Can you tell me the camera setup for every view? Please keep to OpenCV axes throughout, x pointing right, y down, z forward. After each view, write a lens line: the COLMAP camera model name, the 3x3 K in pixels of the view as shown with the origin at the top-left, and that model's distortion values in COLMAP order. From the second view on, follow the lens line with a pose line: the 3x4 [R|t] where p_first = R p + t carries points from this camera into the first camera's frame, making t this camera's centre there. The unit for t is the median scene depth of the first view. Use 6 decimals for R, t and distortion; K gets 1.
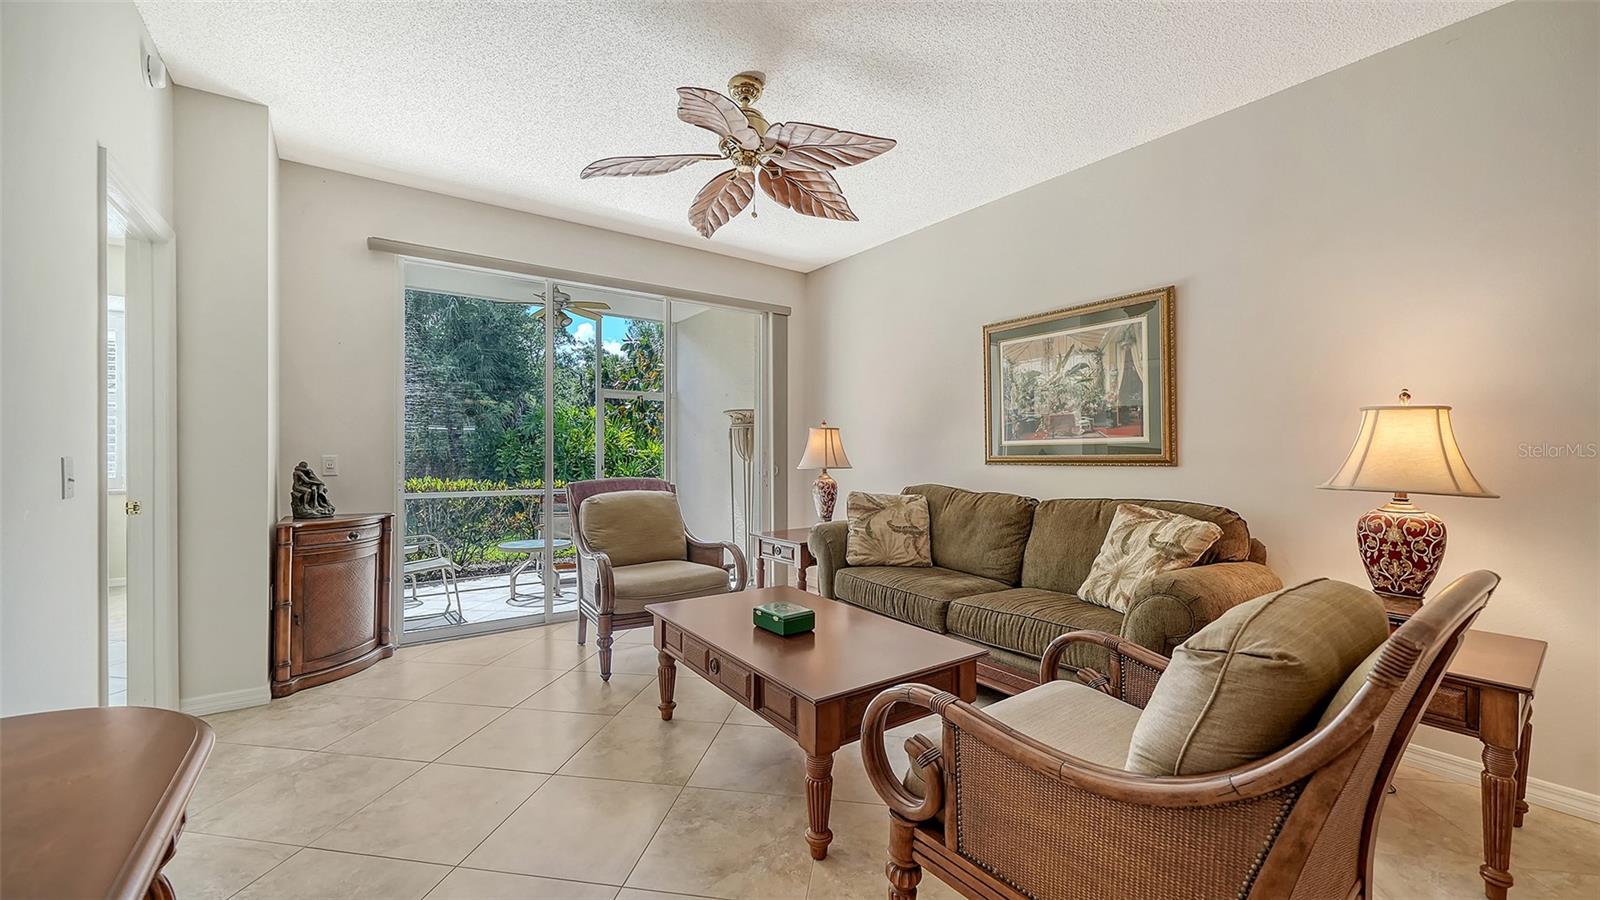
lens RADIAL K [[617.7, 0, 801.2], [0, 617.7, 453.3], [0, 0, 1]] dist [0.005444, -0.001585]
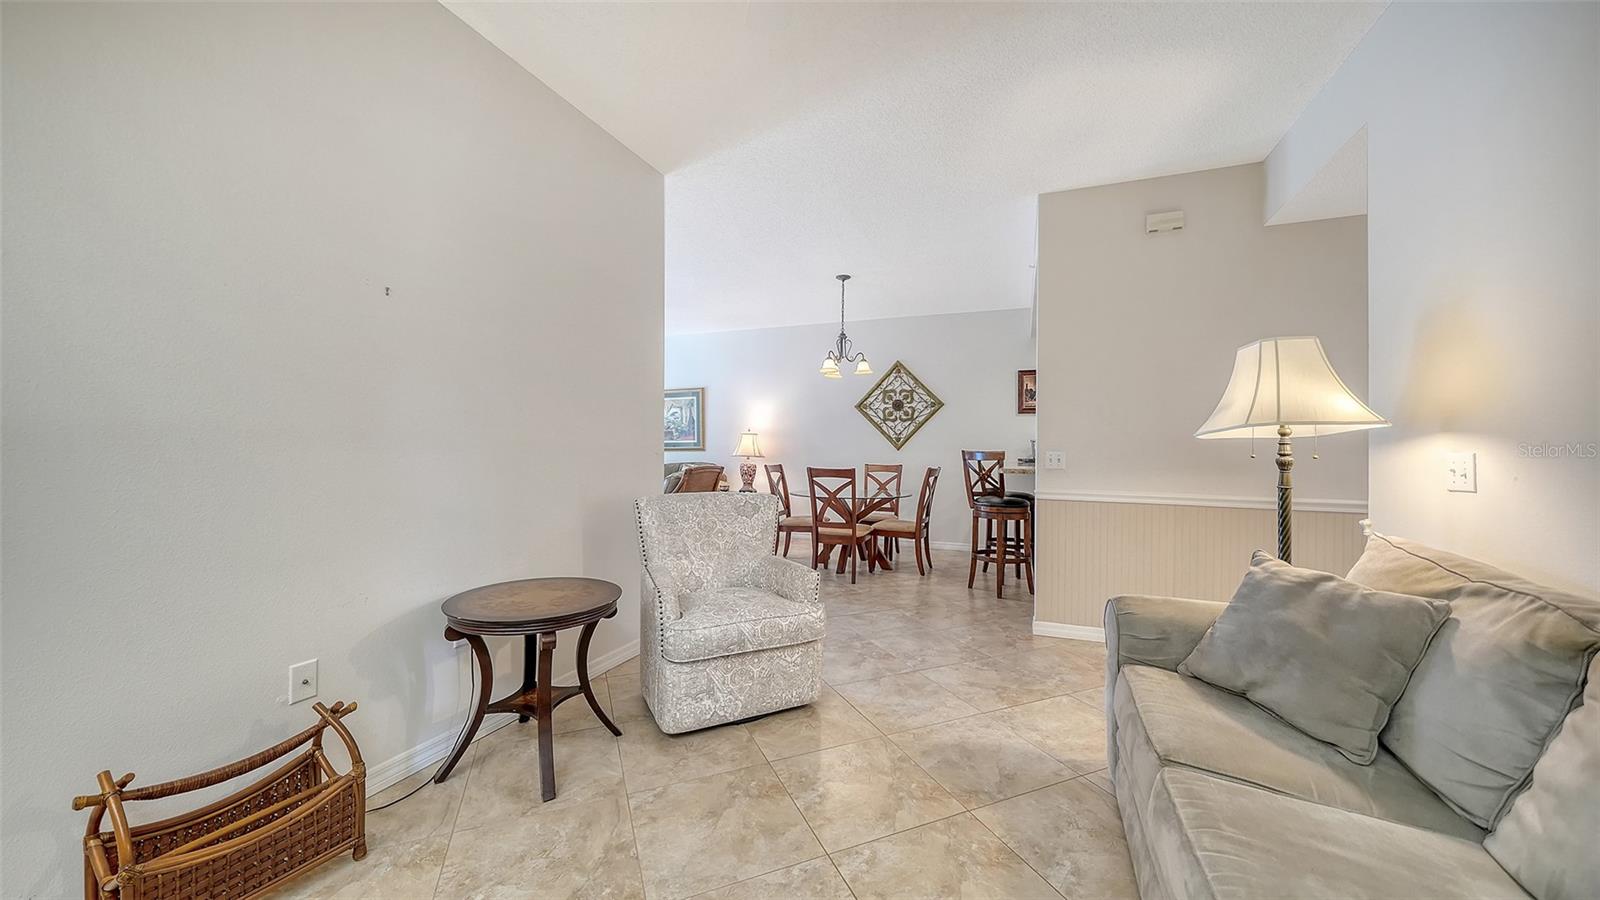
lens RADIAL K [[568.9, 0, 787.3], [0, 568.9, 422.0], [0, 0, 1]] dist [0.004087, 0.002433]
pose [[0.860479, 0.026108, 0.508816, -0.347650], [-0.001879, 0.998842, -0.048074, 0.011672], [-0.509482, 0.040411, 0.859532, -1.259193]]
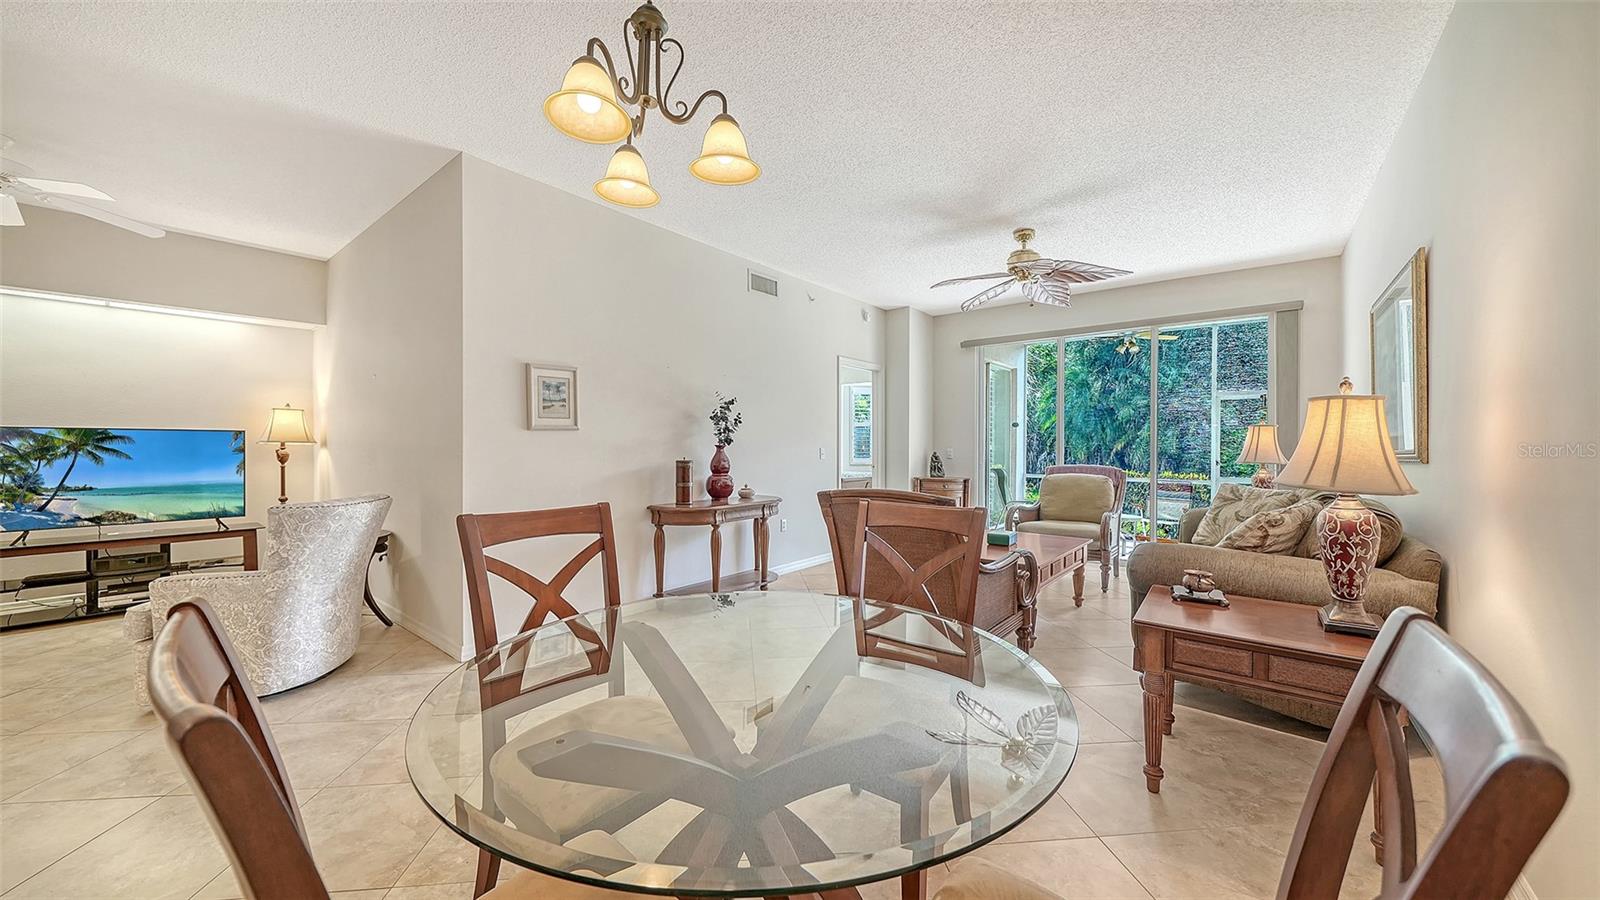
lens RADIAL K [[568.9, 0, 806.7], [0, 568.9, 444.7], [0, 0, 1]] dist [0.004087, 0.002433]
pose [[0.271824, -0.005901, -0.962329, 0.981268], [-0.003946, 0.999966, -0.007246, 0.005216], [0.962339, 0.005767, 0.271792, -0.009190]]
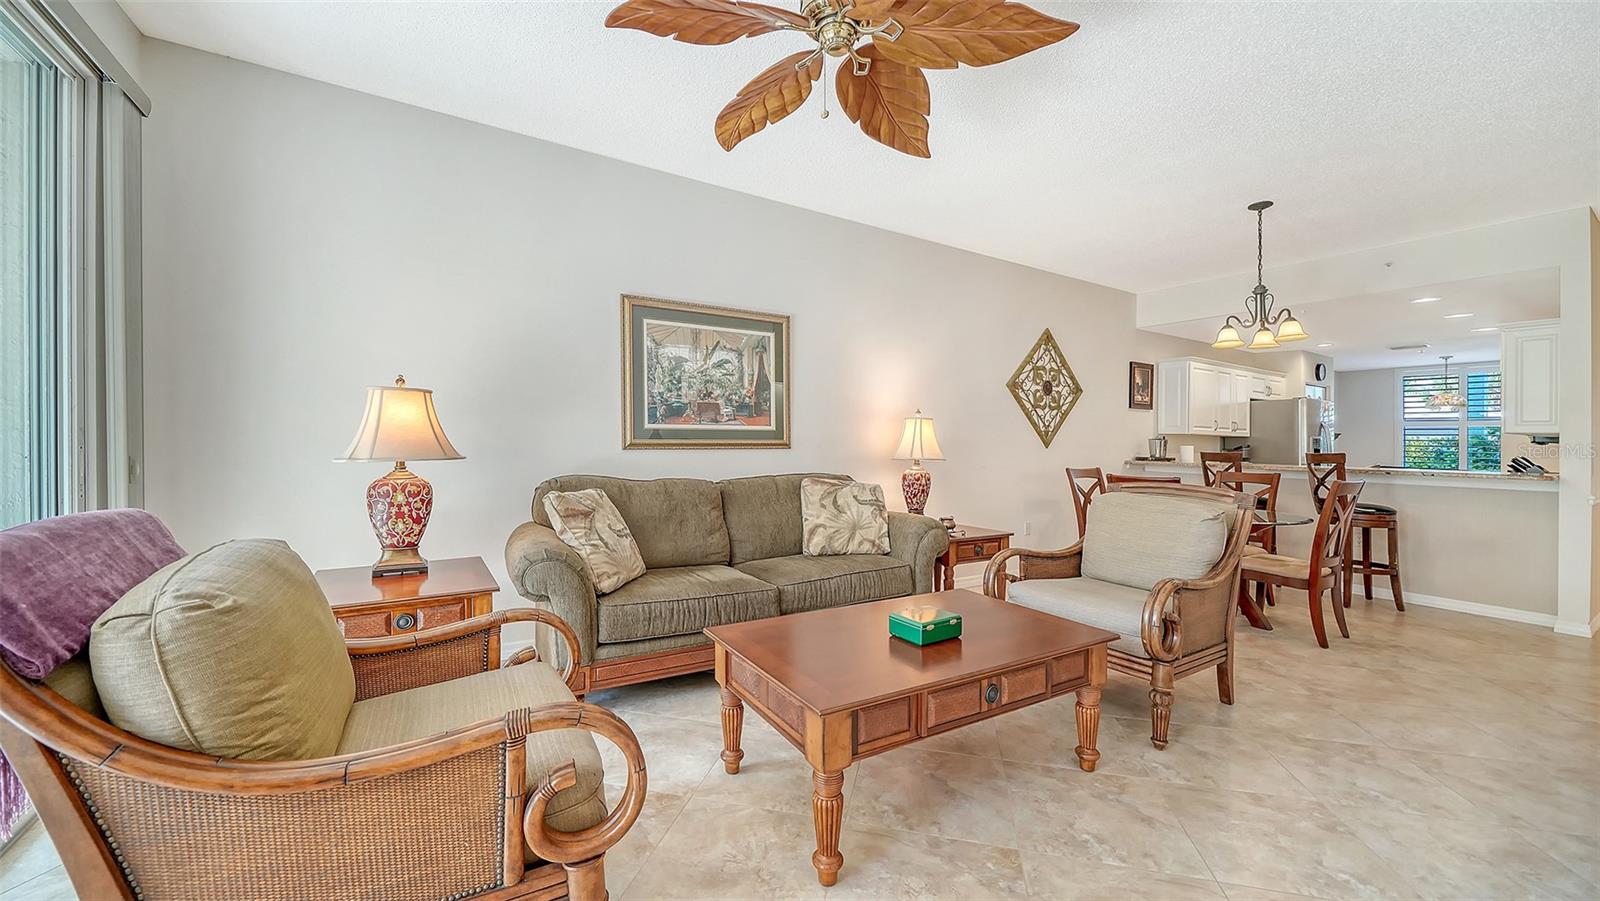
lens RADIAL K [[589.3, 0, 791.9], [0, 589.3, 438.6], [0, 0, 1]] dist [-0.013173, -0.000666]
pose [[0.097802, -0.001912, 0.995204, -0.611712], [-0.015956, 0.999867, 0.003489, -0.004281], [-0.995078, -0.016221, 0.097758, 0.761602]]
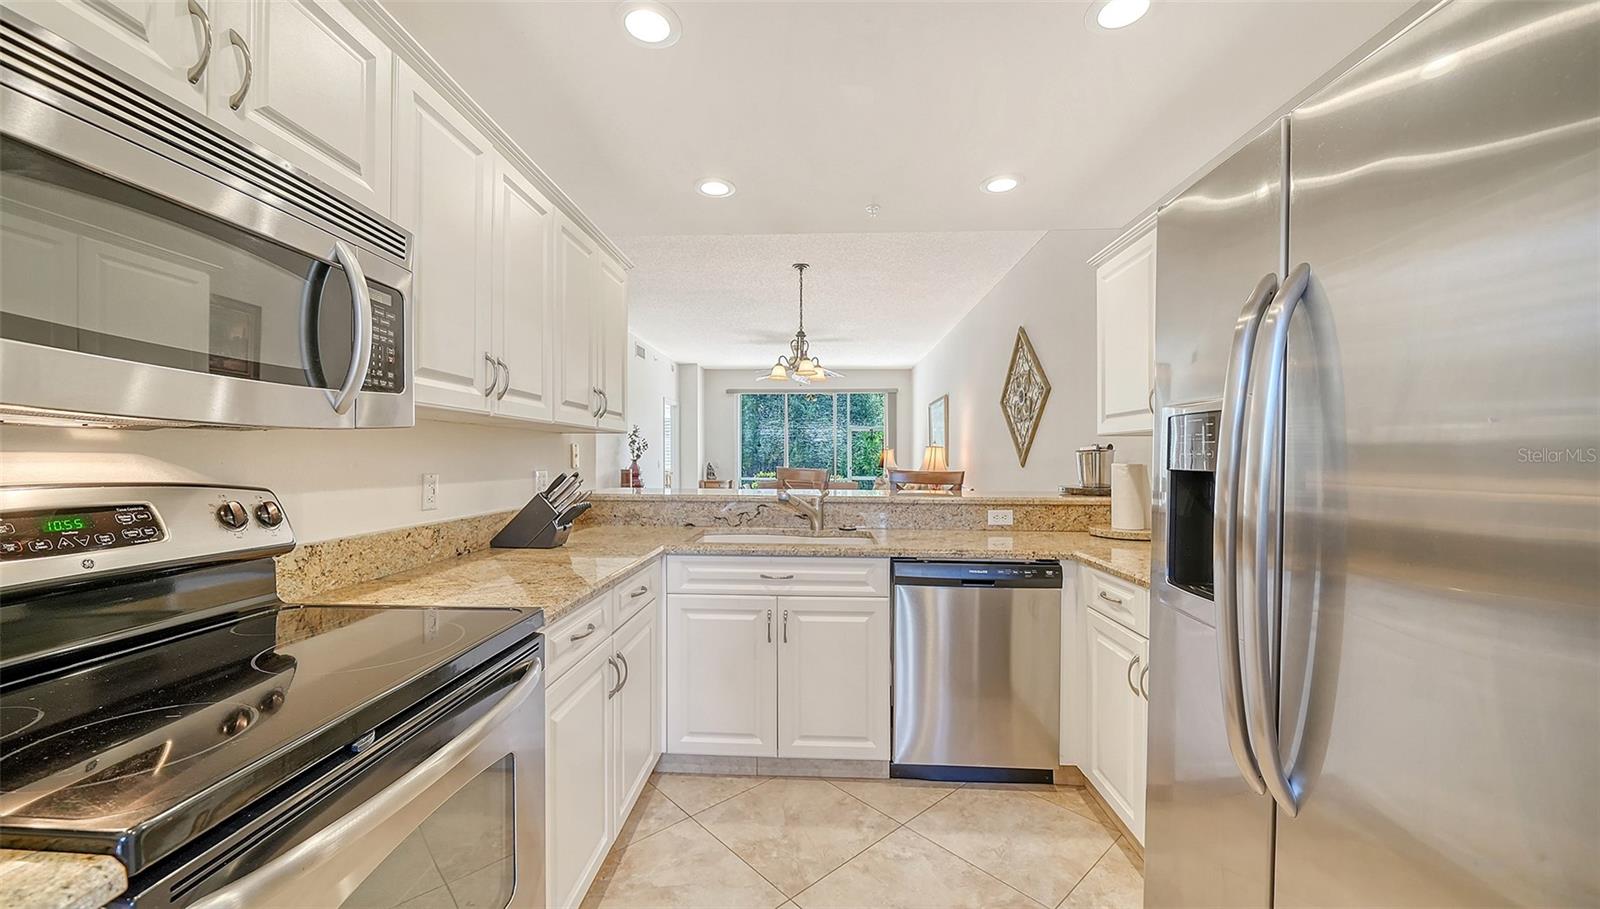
lens RADIAL K [[596.3, 0, 786.6], [0, 596.3, 450.0], [0, 0, 1]] dist [-0.016194, 0.000005]
pose [[0.771542, -0.009840, -0.636103, 1.426213], [-0.001476, 0.999850, -0.017257, 0.000623], [0.636177, 0.014254, 0.771412, -1.100438]]
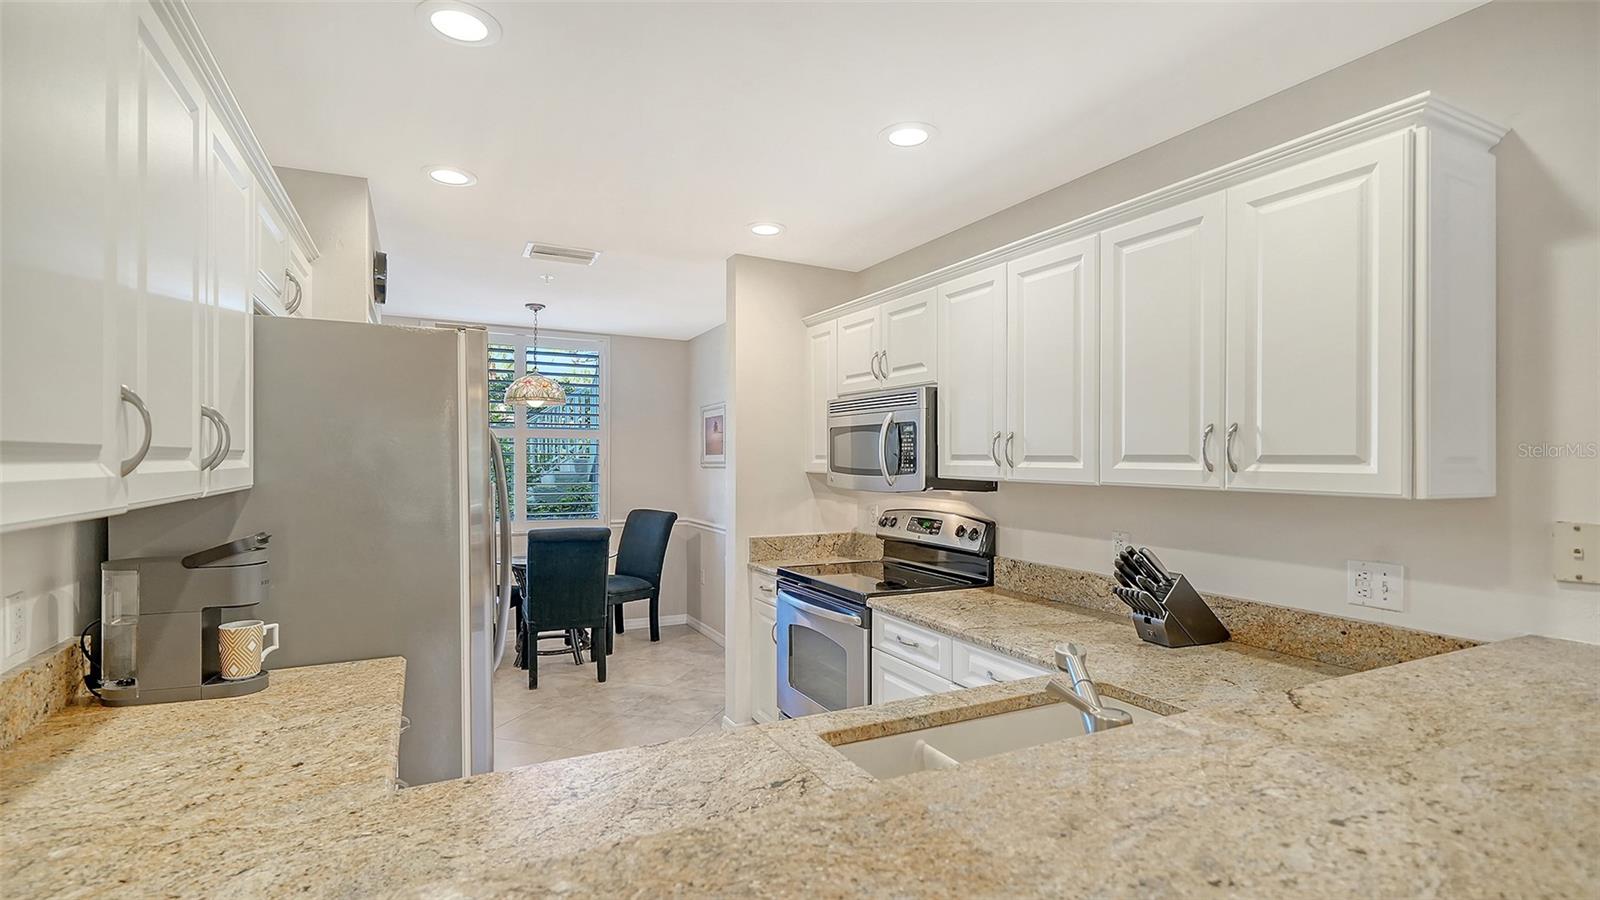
lens RADIAL K [[730.1, 0, 785.7], [0, 730.1, 455.4], [0, 0, 1]] dist [0.003740, -0.000362]
pose [[-0.985560, -0.013538, 0.168786, 1.035763], [-0.013926, 0.999902, -0.001111, -0.055162], [-0.168755, -0.003445, -0.985652, -0.137540]]
